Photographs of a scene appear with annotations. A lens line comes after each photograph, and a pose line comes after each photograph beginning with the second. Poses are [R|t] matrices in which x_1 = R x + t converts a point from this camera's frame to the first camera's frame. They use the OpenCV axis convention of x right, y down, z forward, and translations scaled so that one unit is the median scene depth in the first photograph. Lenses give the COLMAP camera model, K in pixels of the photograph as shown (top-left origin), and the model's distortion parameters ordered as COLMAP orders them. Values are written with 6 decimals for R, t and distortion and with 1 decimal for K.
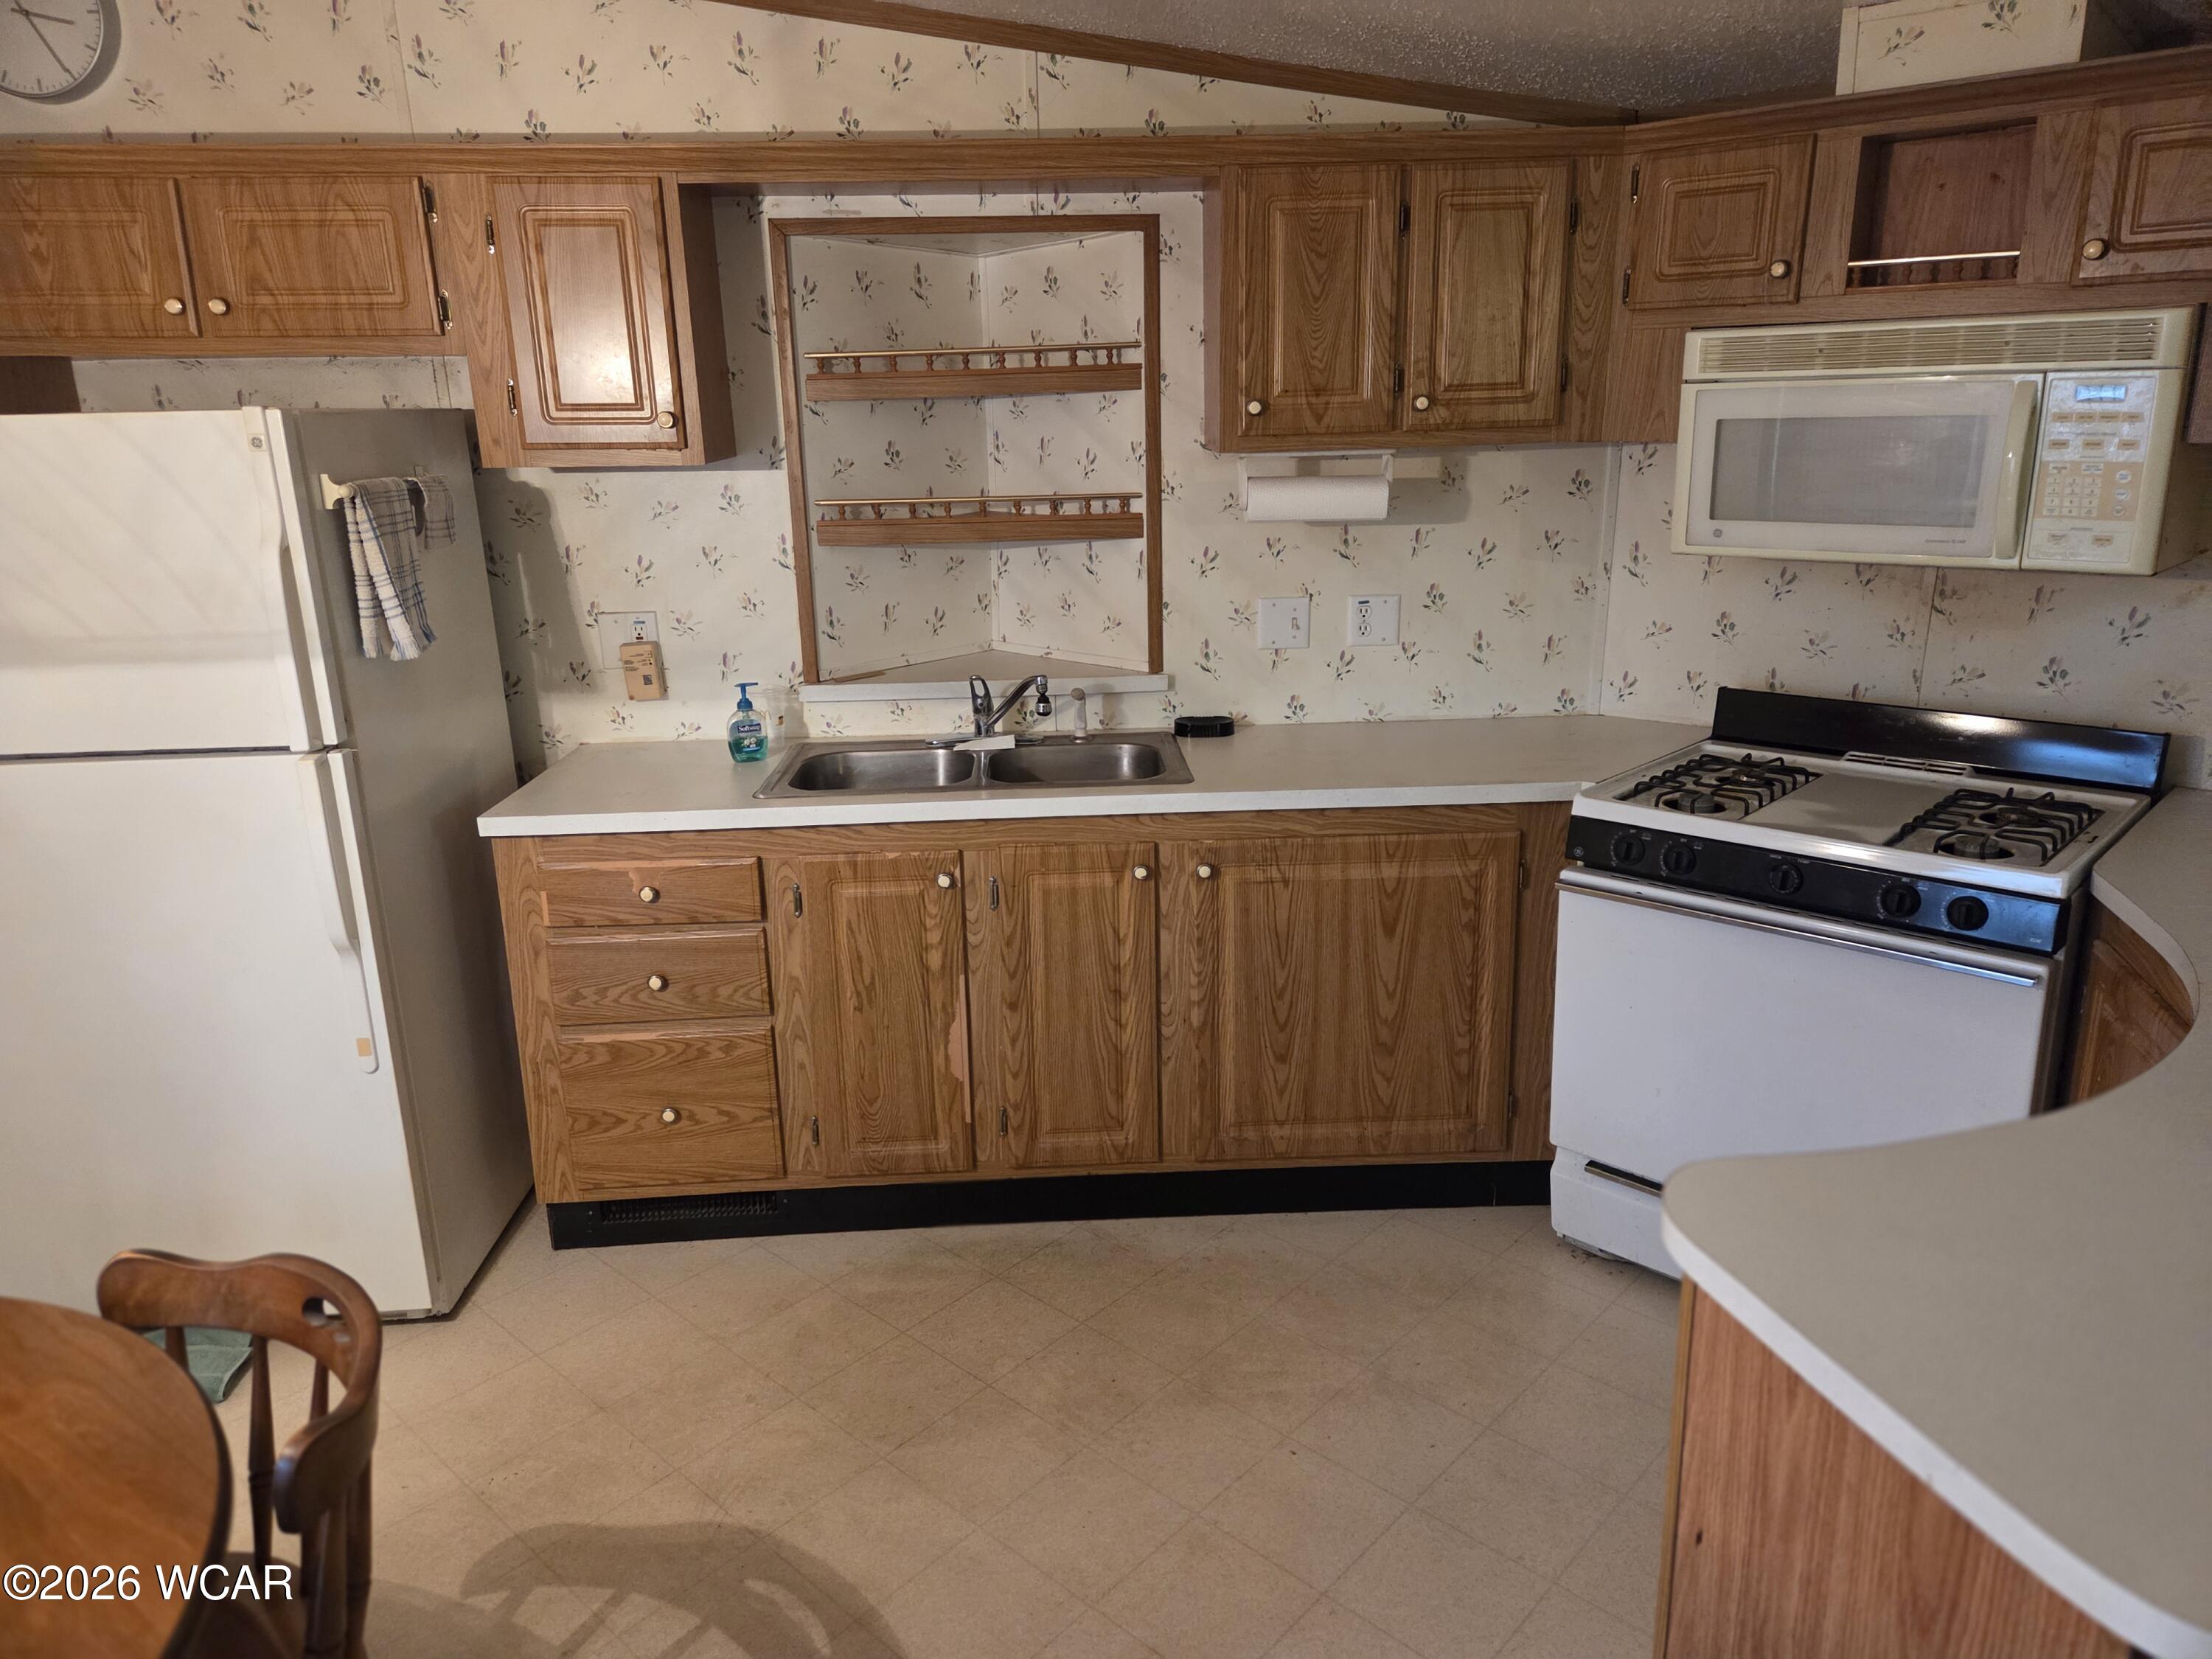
lens RADIAL K [[1478.9, 0, 1108.6], [0, 1478.9, 806.7], [0, 0, 1]] dist [0.074513, -0.058827]
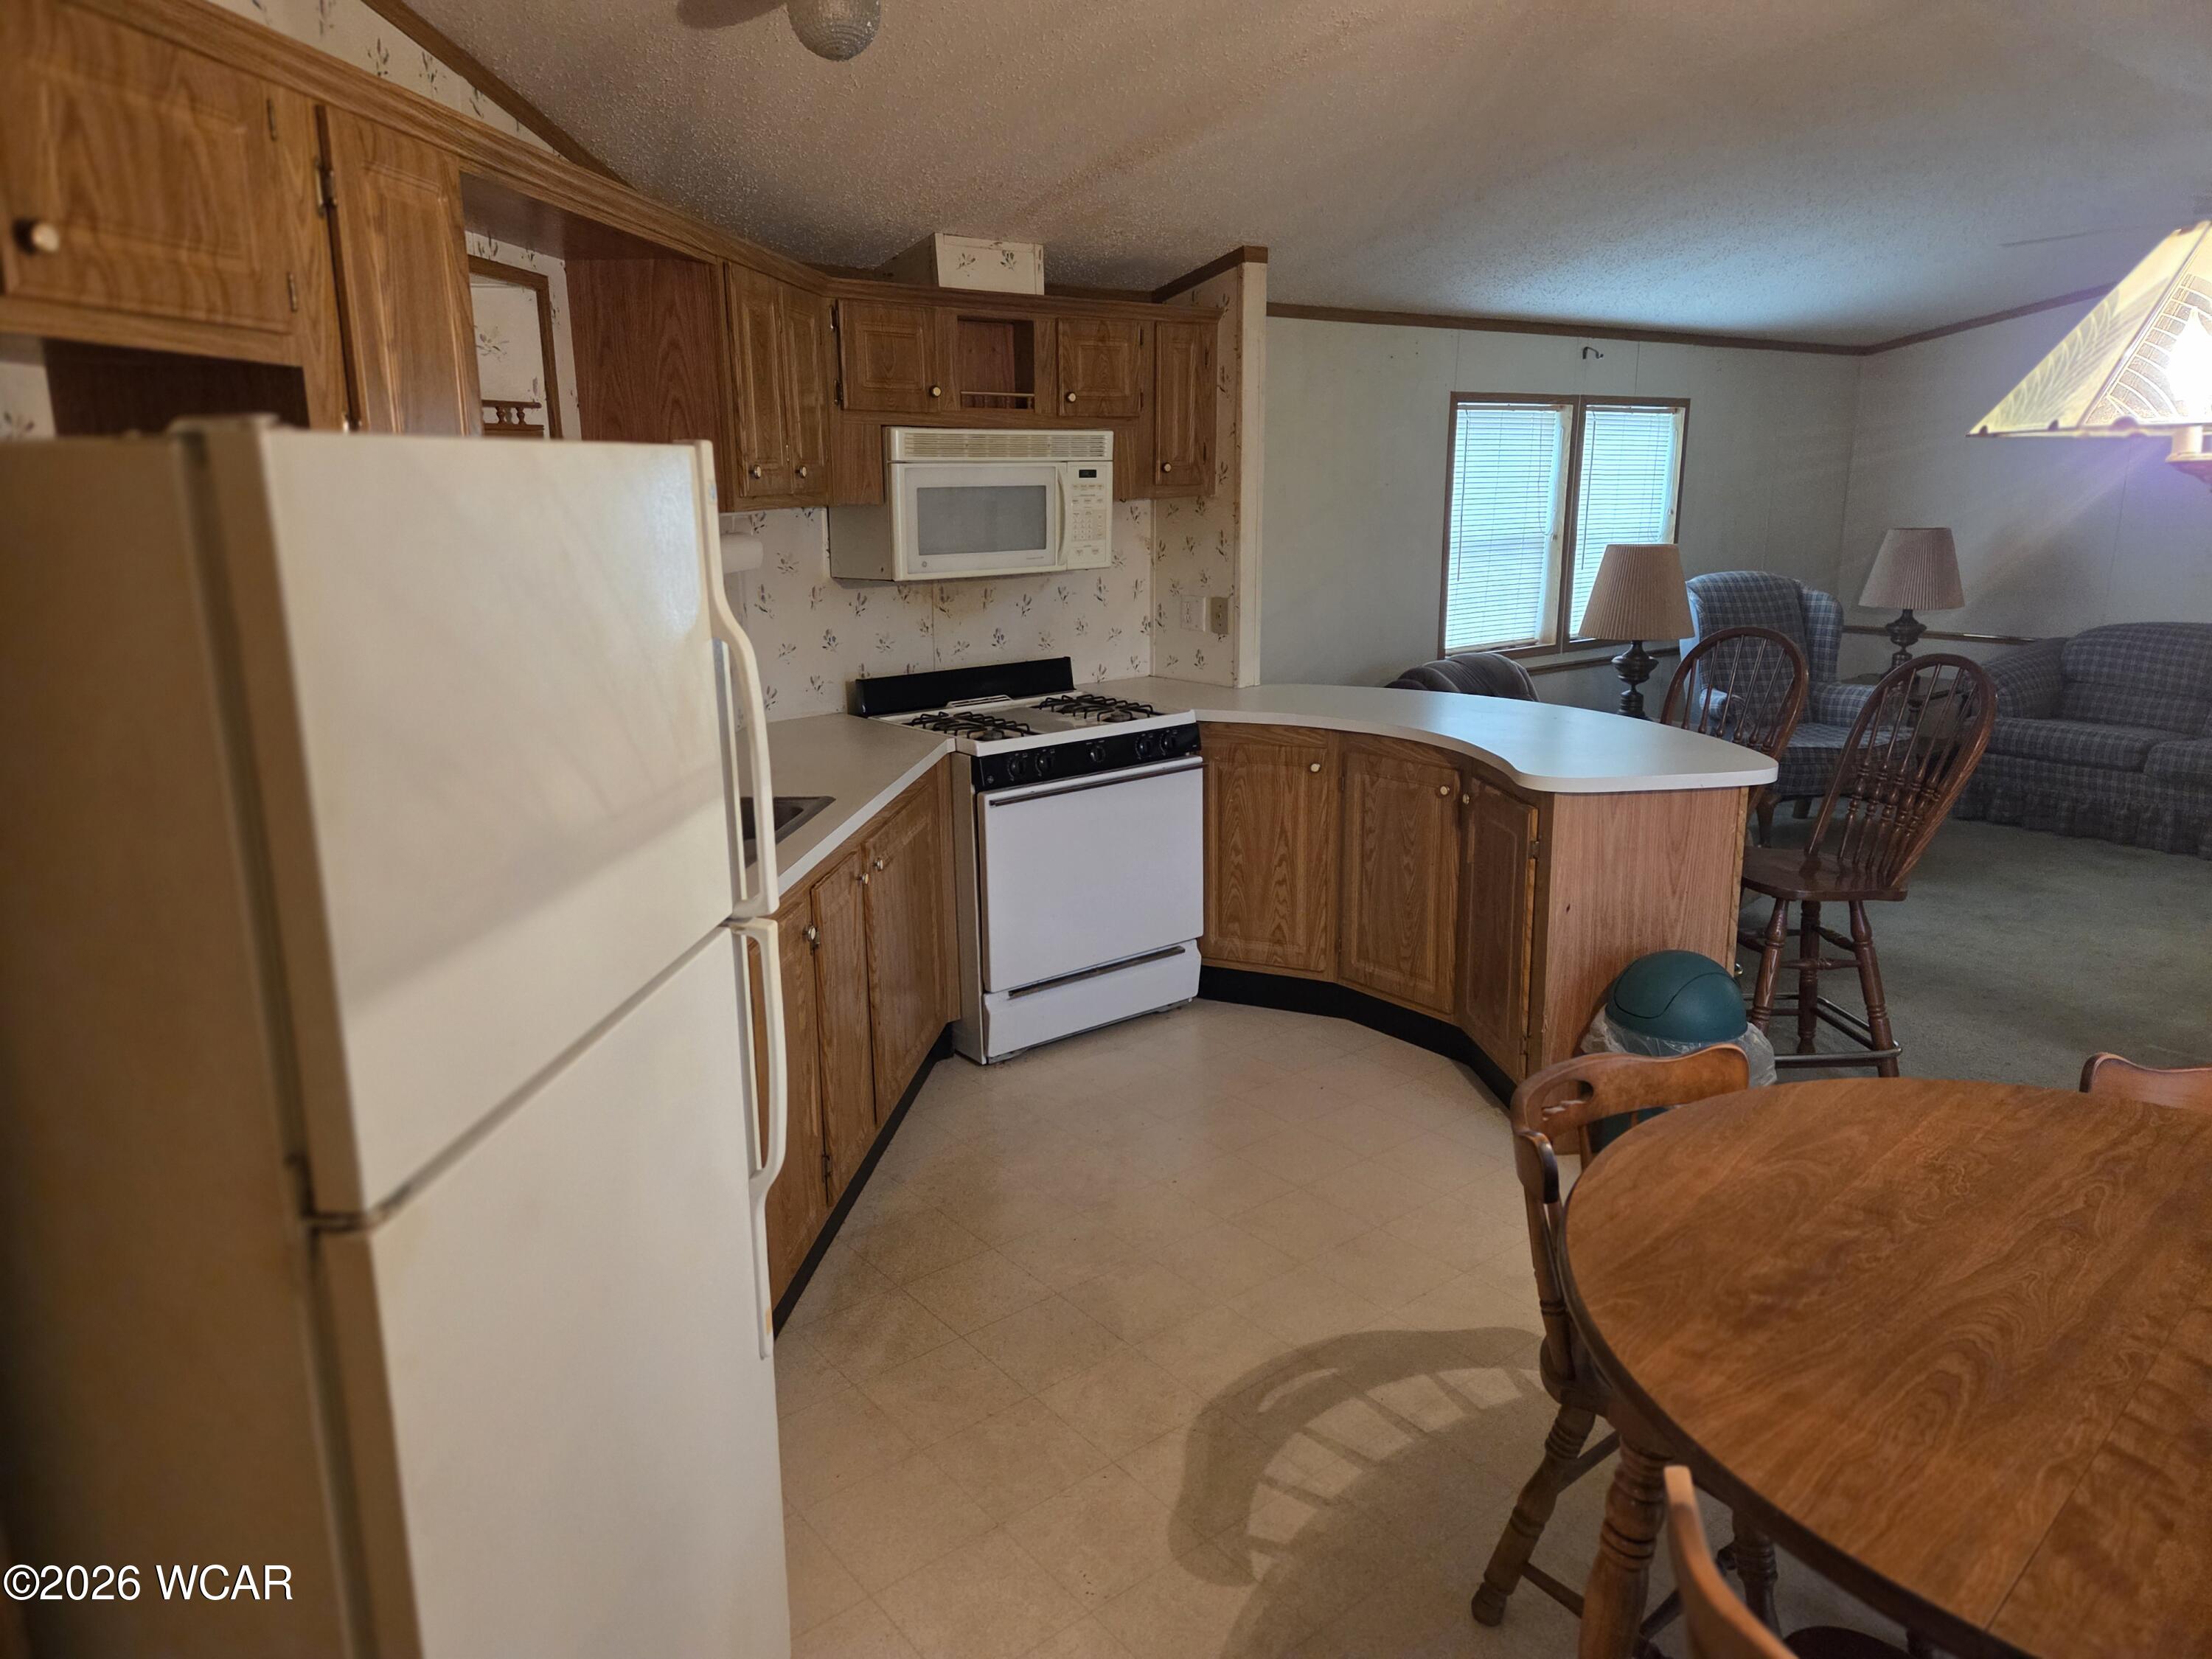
lens RADIAL K [[1478.9, 0, 1098.1], [0, 1478.9, 823.6], [0, 0, 1]] dist [0.074513, -0.058827]
pose [[0.154773, -0.208872, 0.965618, -1.016493], [0.271122, 0.948850, 0.161789, -0.127346], [-0.950020, 0.236760, 0.203486, 0.586981]]
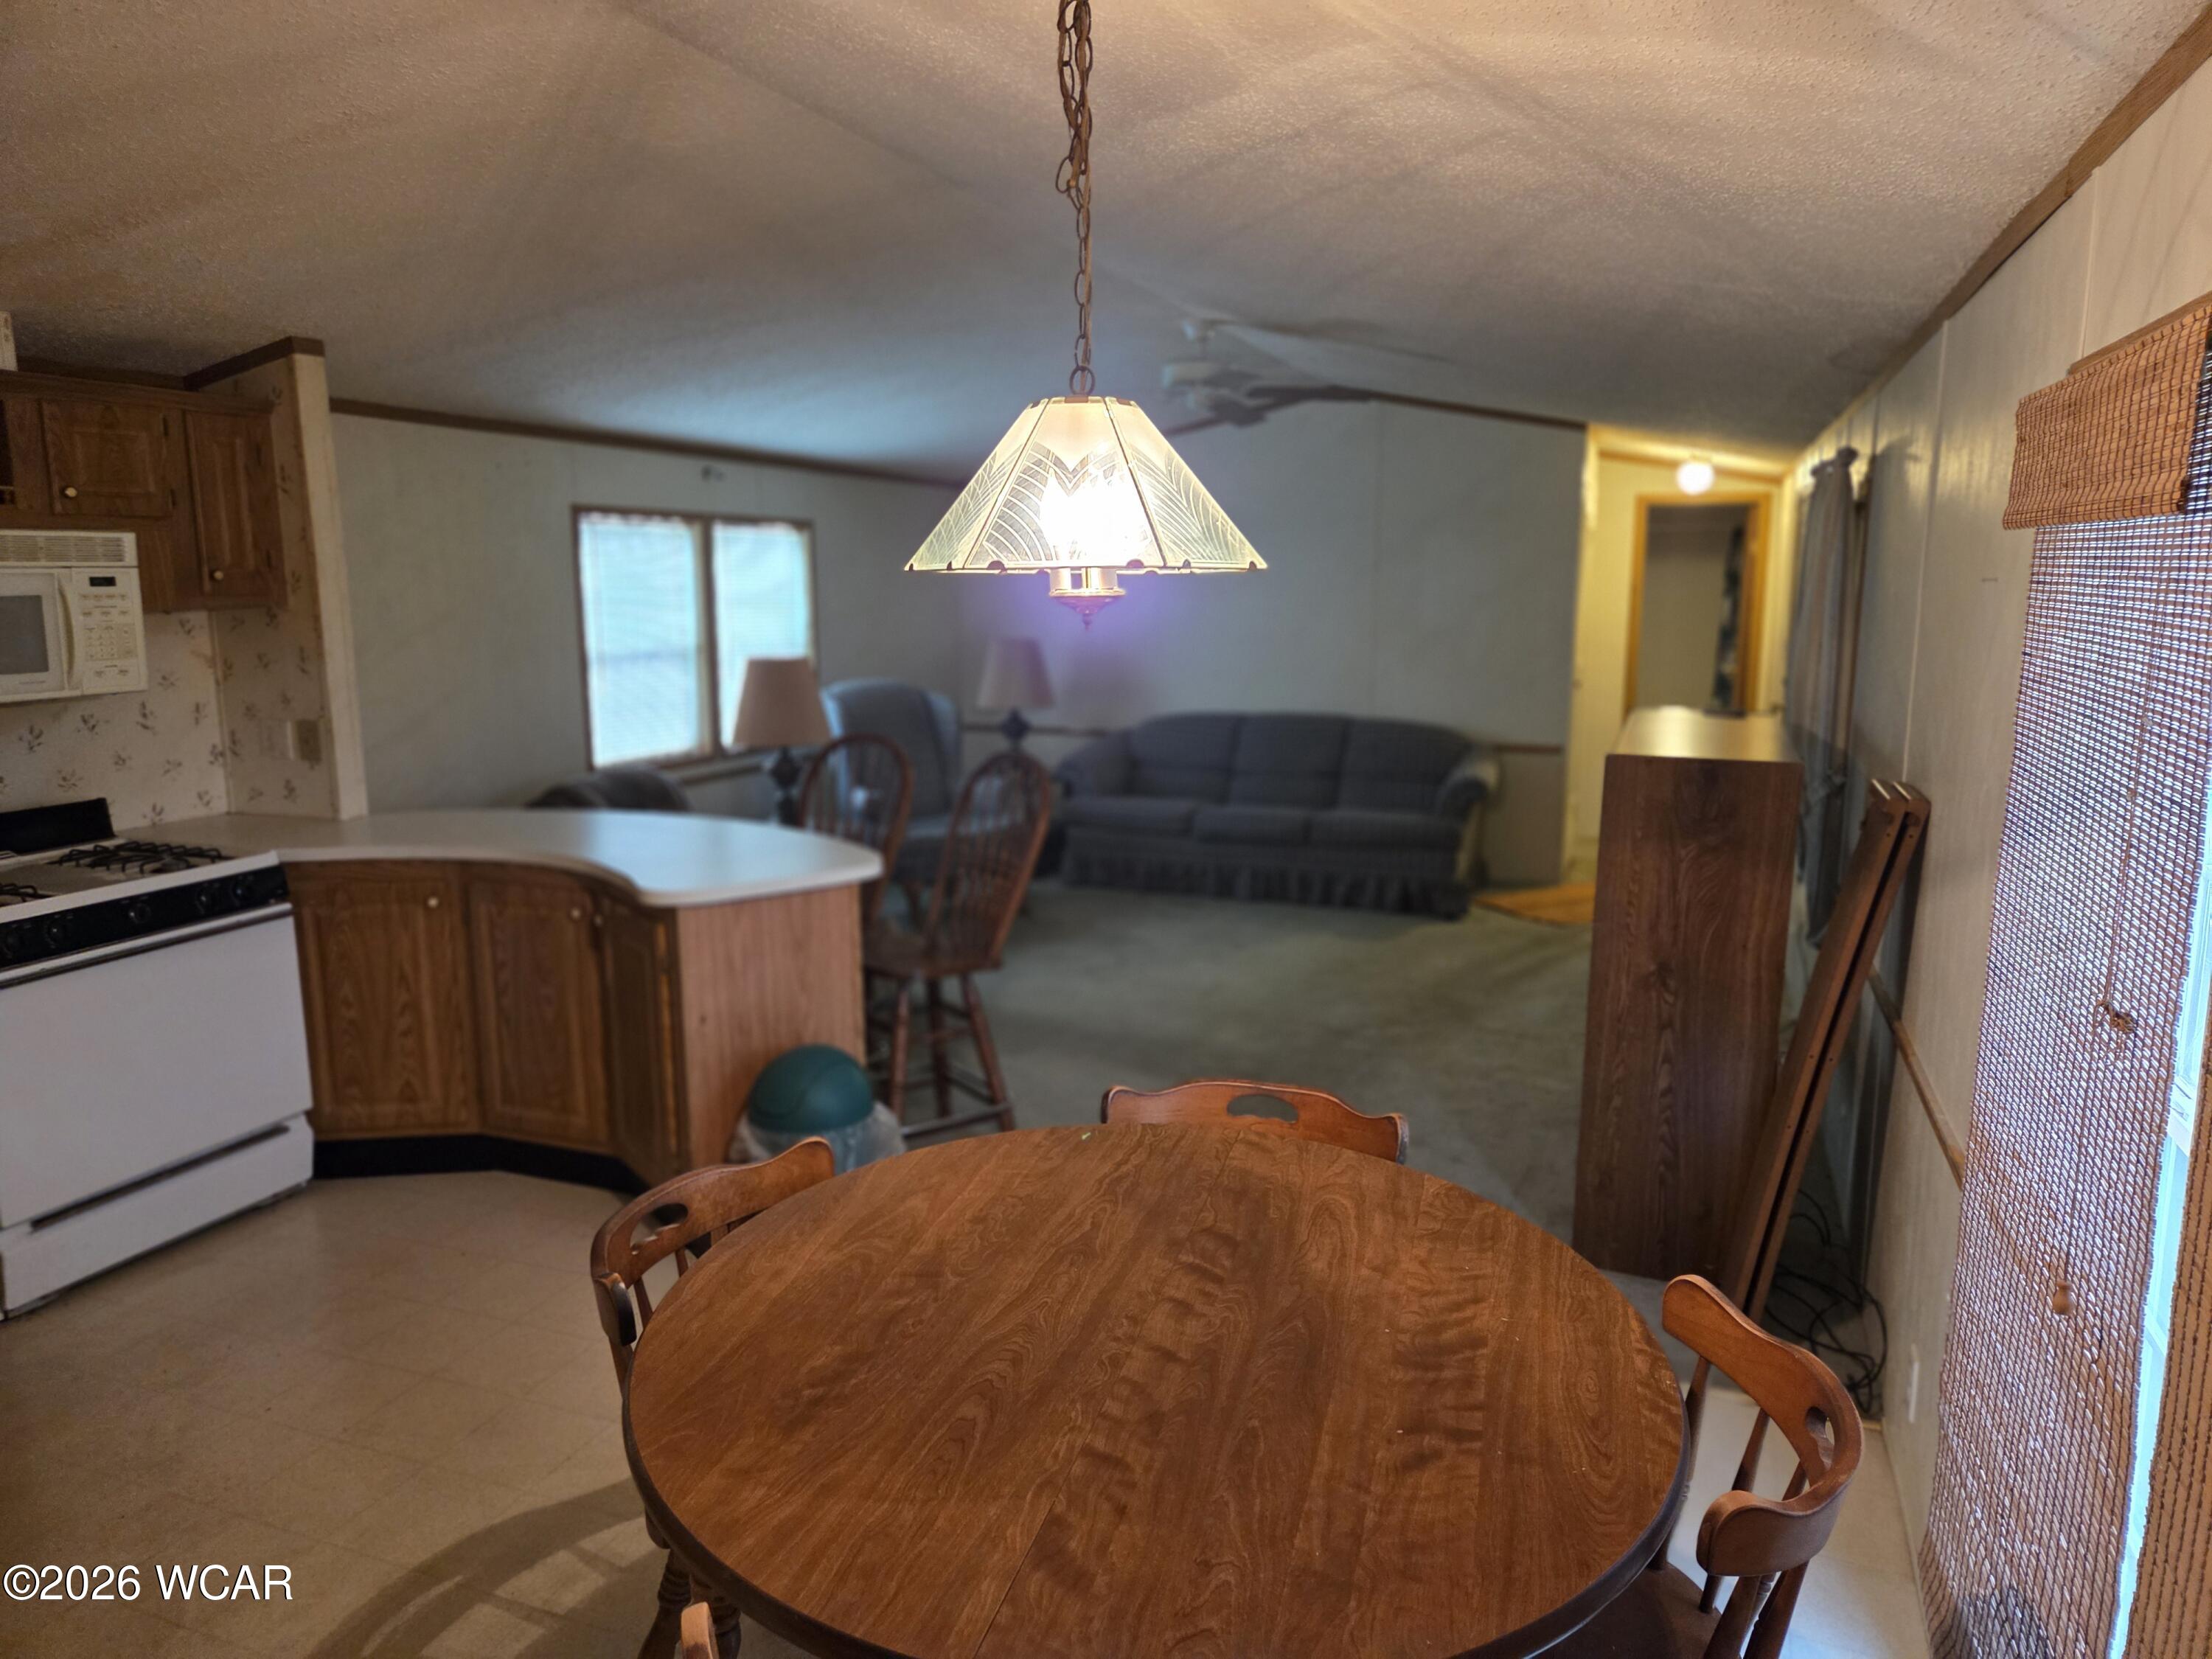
lens RADIAL K [[1478.9, 0, 1091.4], [0, 1478.9, 842.4], [0, 0, 1]] dist [0.074513, -0.058827]
pose [[-0.361883, -0.142617, 0.921250, -1.011942], [0.259880, 0.933618, 0.246617, -0.114355], [-0.895267, 0.328661, -0.300797, 0.524480]]
